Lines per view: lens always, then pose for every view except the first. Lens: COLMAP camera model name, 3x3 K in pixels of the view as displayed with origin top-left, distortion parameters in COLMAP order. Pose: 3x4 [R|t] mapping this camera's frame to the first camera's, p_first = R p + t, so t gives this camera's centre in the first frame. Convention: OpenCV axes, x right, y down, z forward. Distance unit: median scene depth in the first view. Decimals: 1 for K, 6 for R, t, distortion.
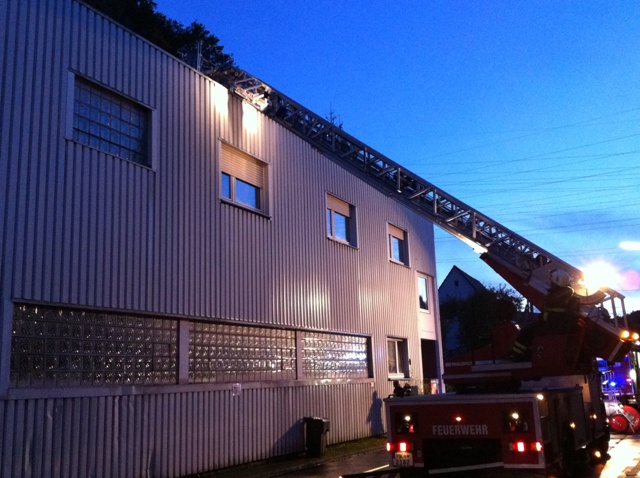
lens RADIAL K [[710.4, 0, 320.0], [0, 710.4, 239.0], [0, 0, 1]] dist [0.133377, -0.307958]
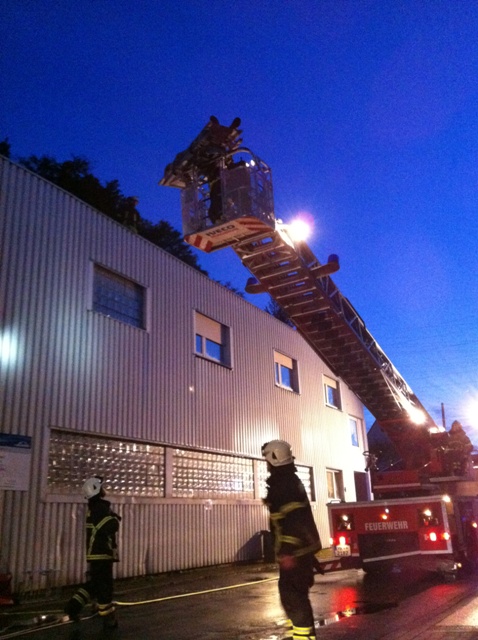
lens RADIAL K [[592.0, 0, 254.0], [0, 592.0, 320.4], [0, 0, 1]] dist [0.054162, -0.138874]
pose [[0.999681, -0.018397, -0.017325, -0.015237], [0.016143, 0.992365, -0.122272, 0.021455], [0.019442, 0.121953, 0.992345, -0.098308]]
